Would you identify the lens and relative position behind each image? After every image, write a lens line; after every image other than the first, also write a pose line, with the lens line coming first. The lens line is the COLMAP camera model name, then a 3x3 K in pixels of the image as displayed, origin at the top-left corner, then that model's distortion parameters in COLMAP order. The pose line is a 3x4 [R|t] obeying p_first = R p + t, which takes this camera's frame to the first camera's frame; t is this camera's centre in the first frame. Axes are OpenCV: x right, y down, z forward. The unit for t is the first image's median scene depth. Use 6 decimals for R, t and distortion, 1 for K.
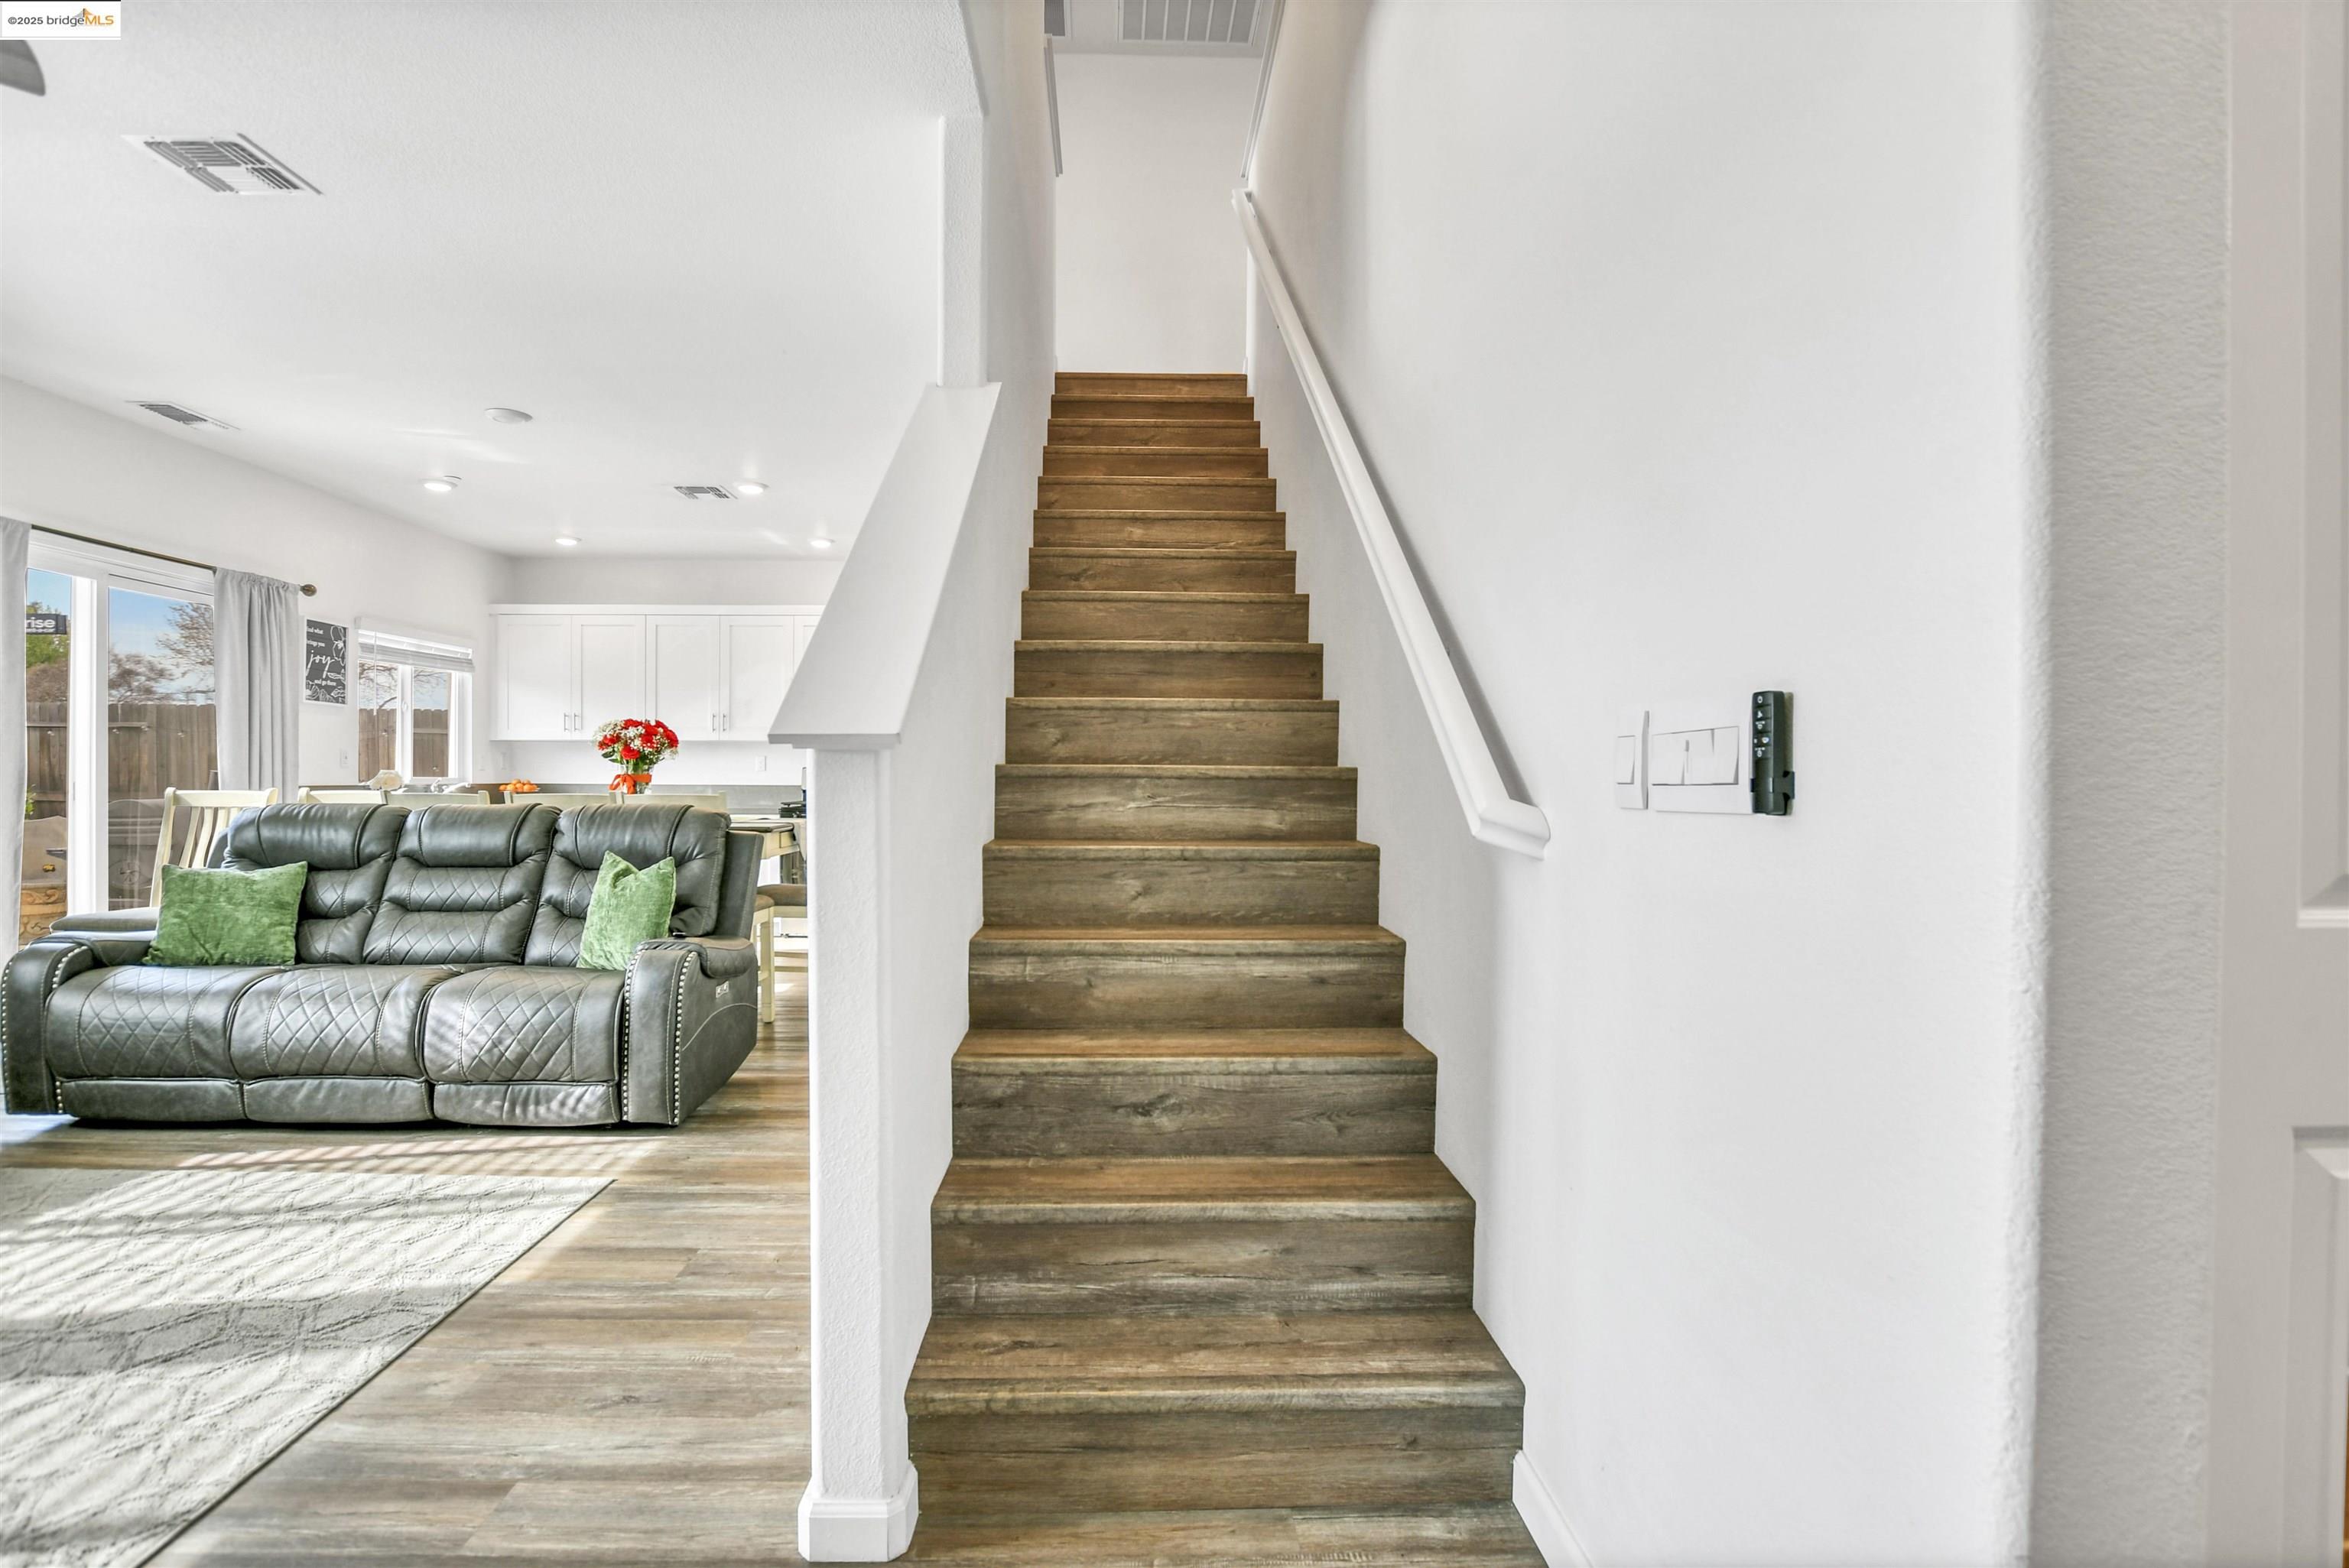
lens RADIAL K [[1096.8, 0, 1152.1], [0, 1096.8, 788.5], [0, 0, 1]] dist [-0.032409, 0.001180]
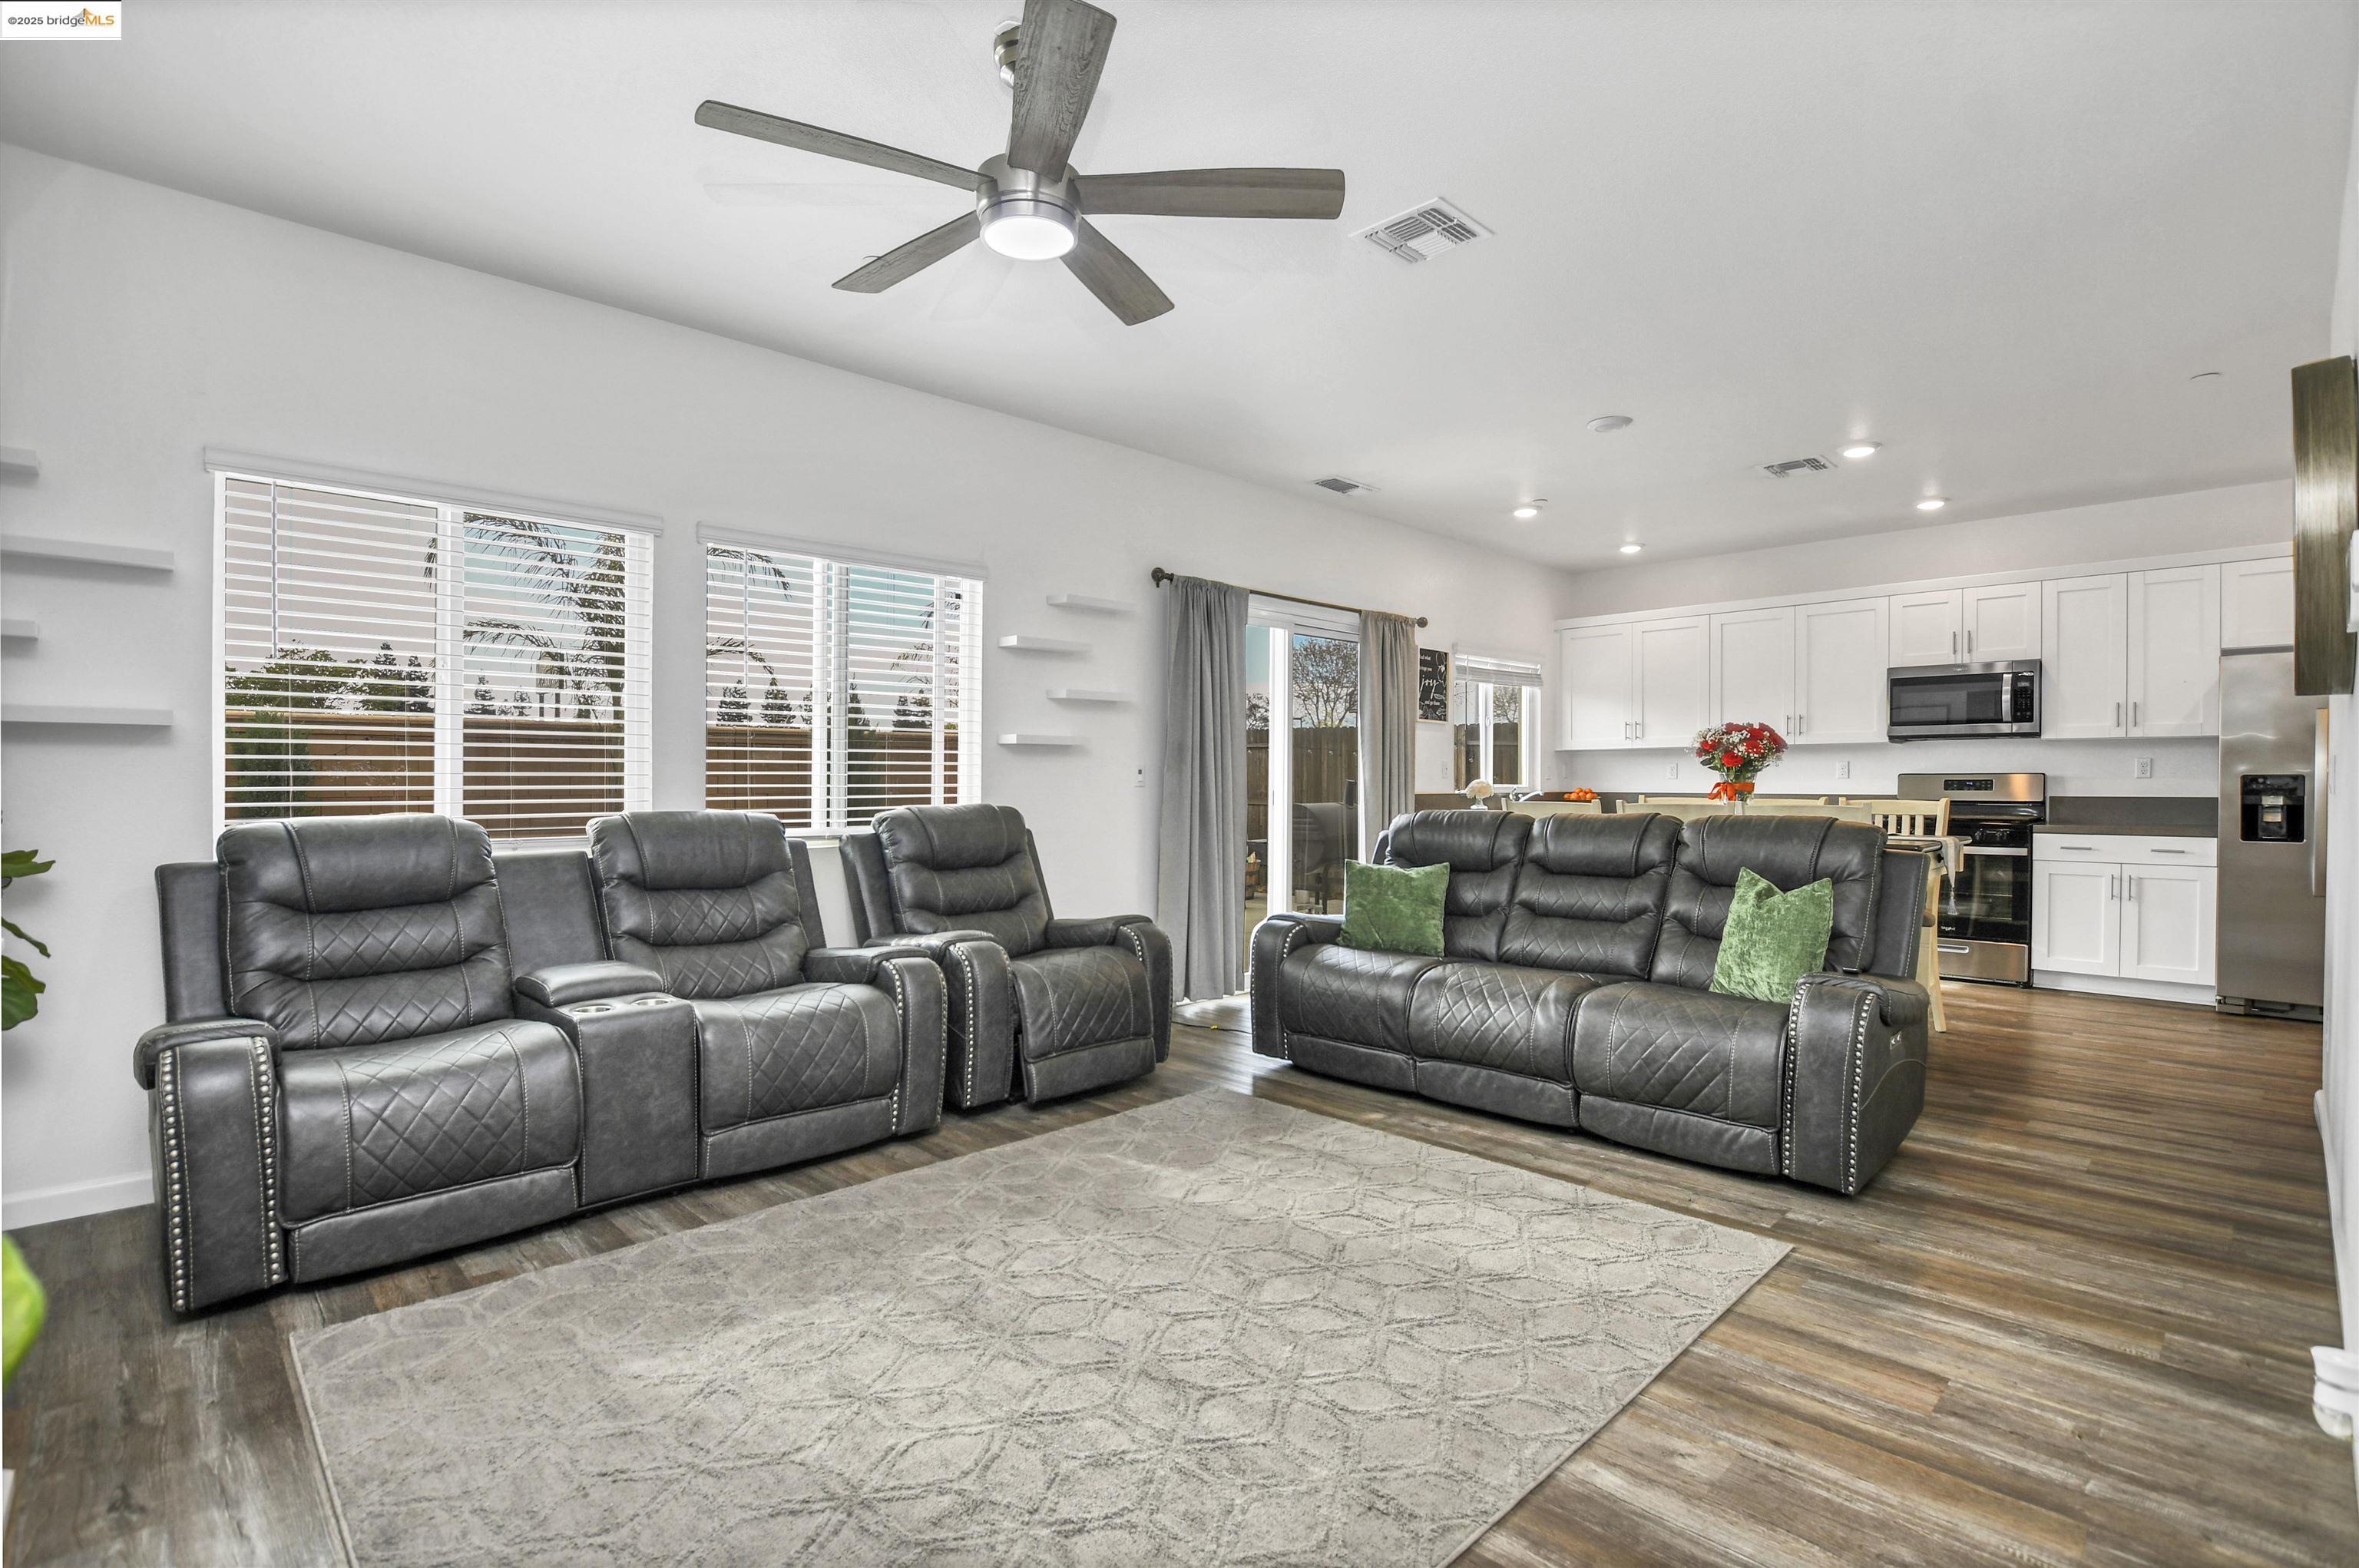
lens RADIAL K [[1101.6, 0, 1174.5], [0, 1101.6, 791.7], [0, 0, 1]] dist [-0.032409, 0.001180]
pose [[0.672159, 0.001226, -0.740406, -0.143643], [-0.003789, 0.999991, -0.001784, -0.002400], [0.740397, 0.004005, 0.672158, 0.031048]]
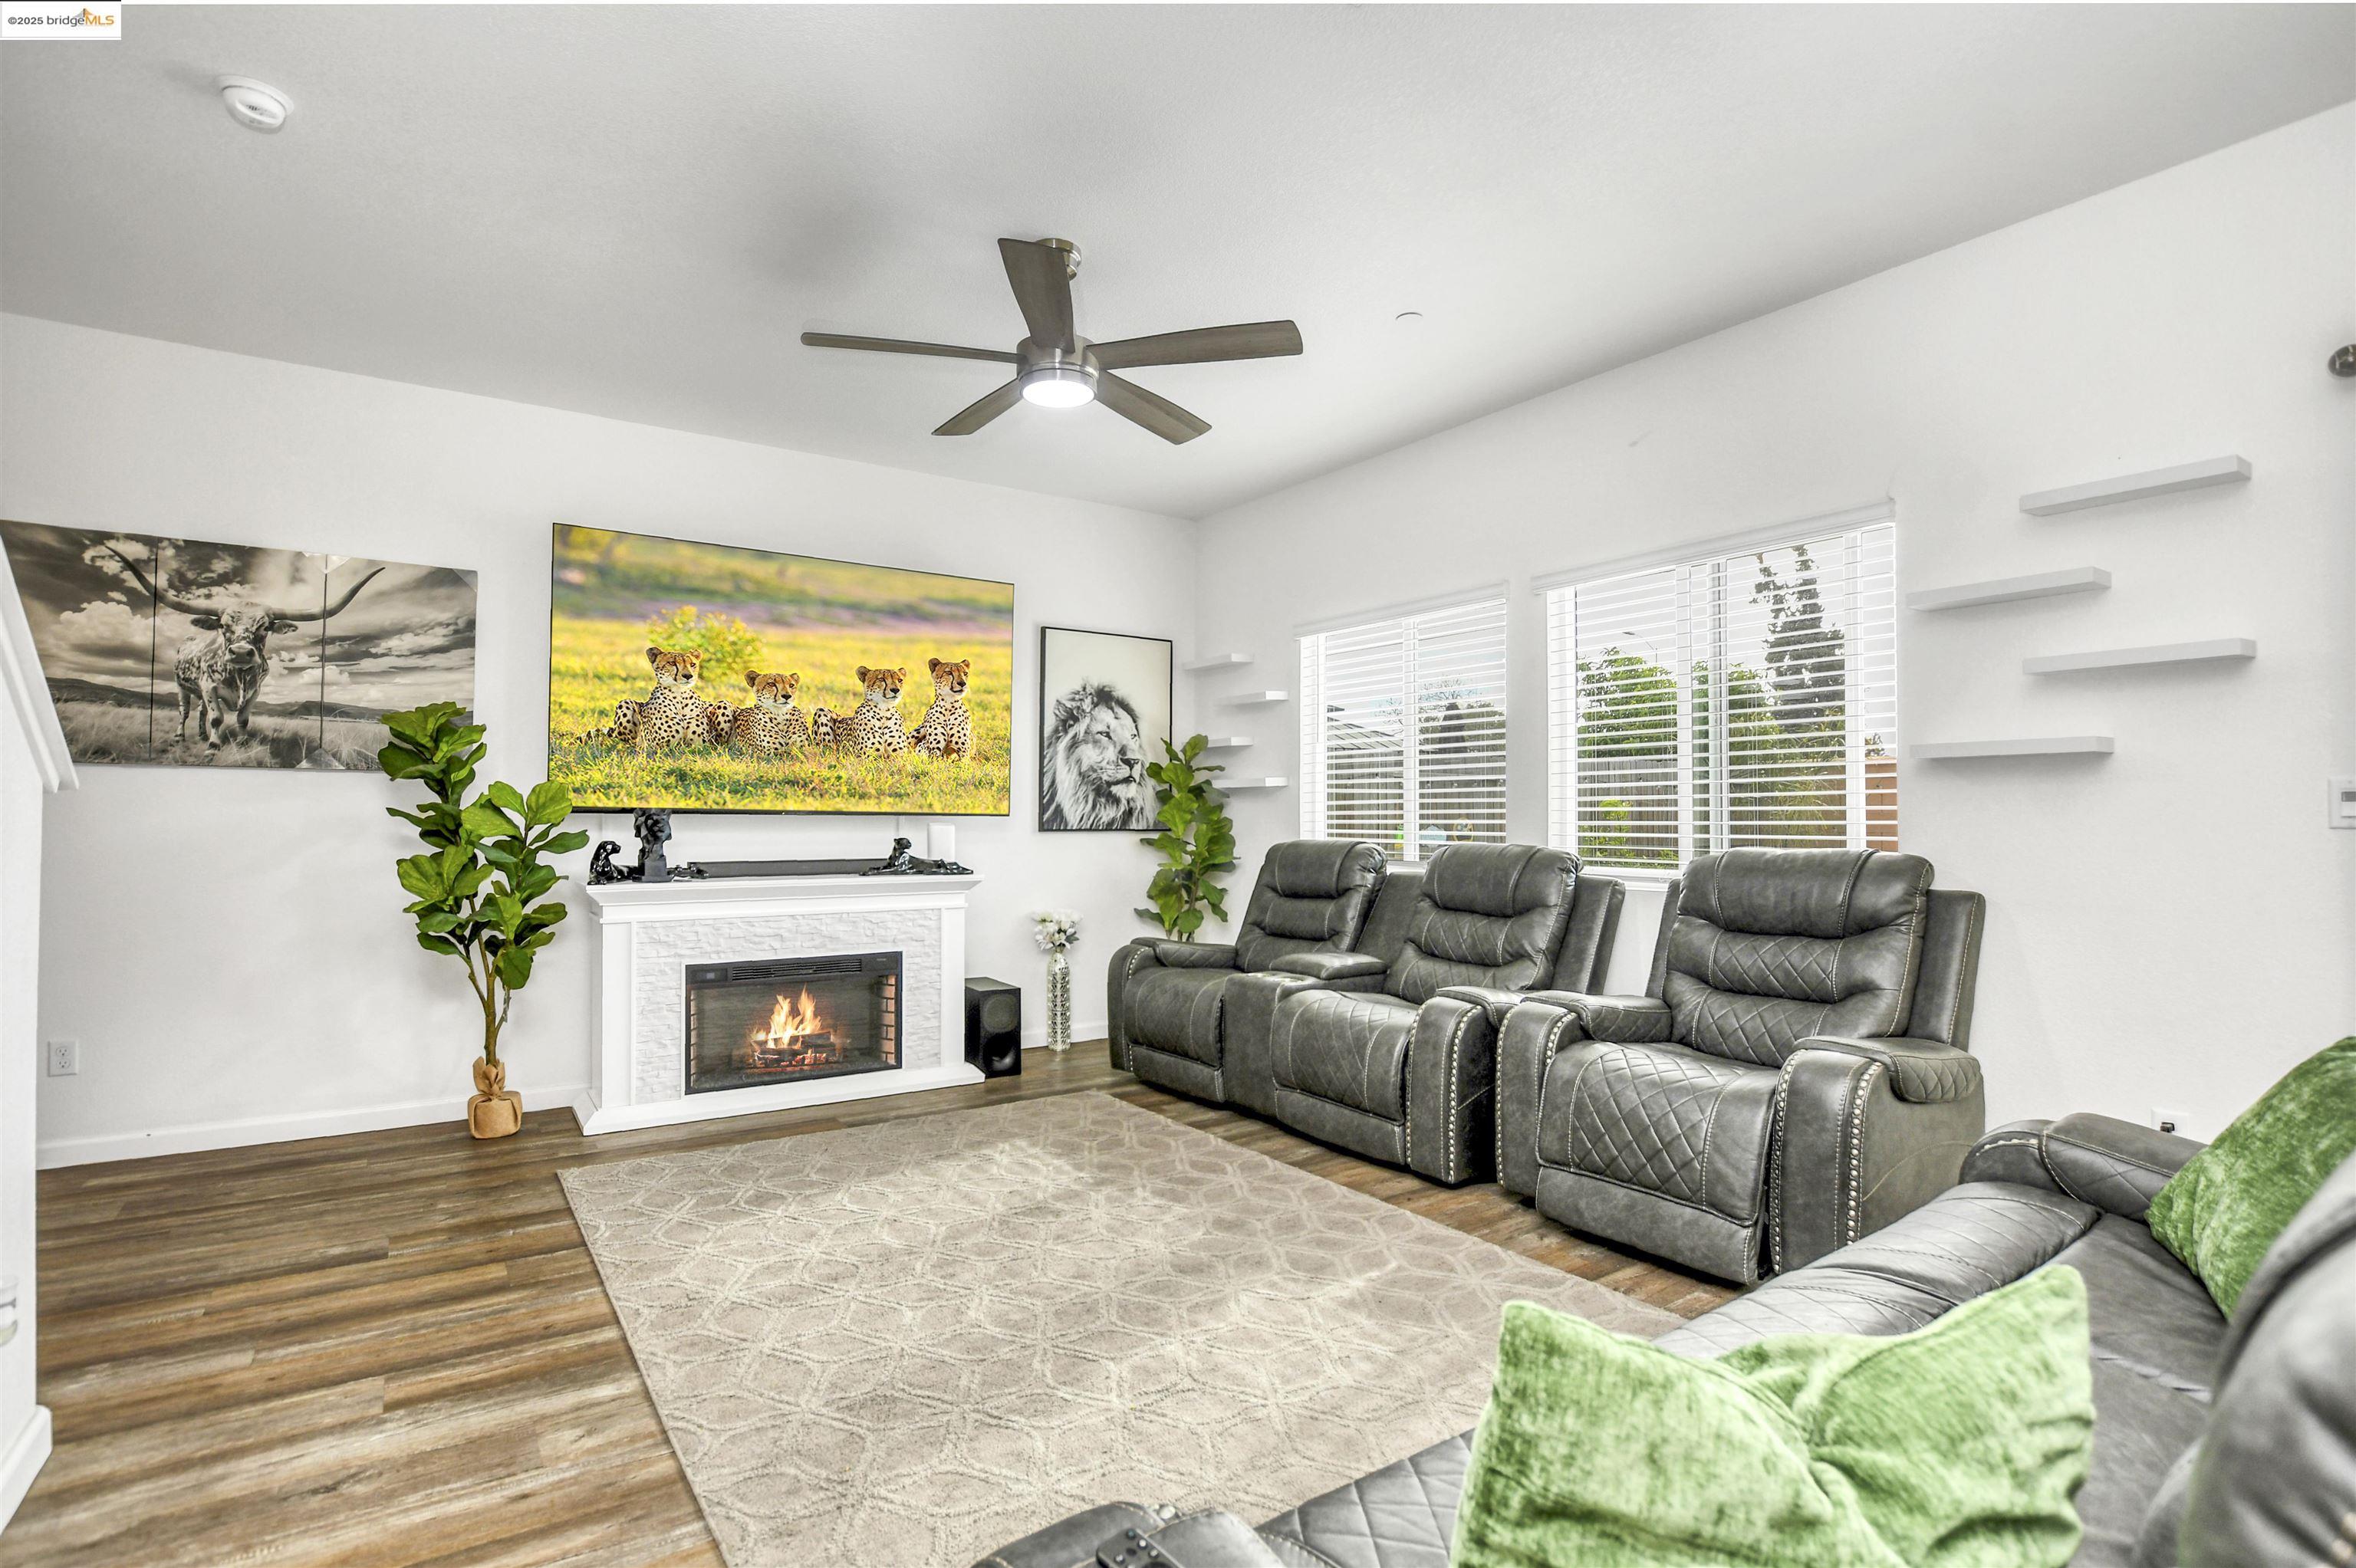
lens RADIAL K [[1100.1, 0, 1167.1], [0, 1100.1, 791.4], [0, 0, 1]] dist [-0.032409, 0.001180]
pose [[-0.838144, -0.018979, -0.545118, -0.291149], [-0.010900, 0.999778, -0.018050, -0.014087], [0.545340, -0.009186, -0.838165, 1.089232]]
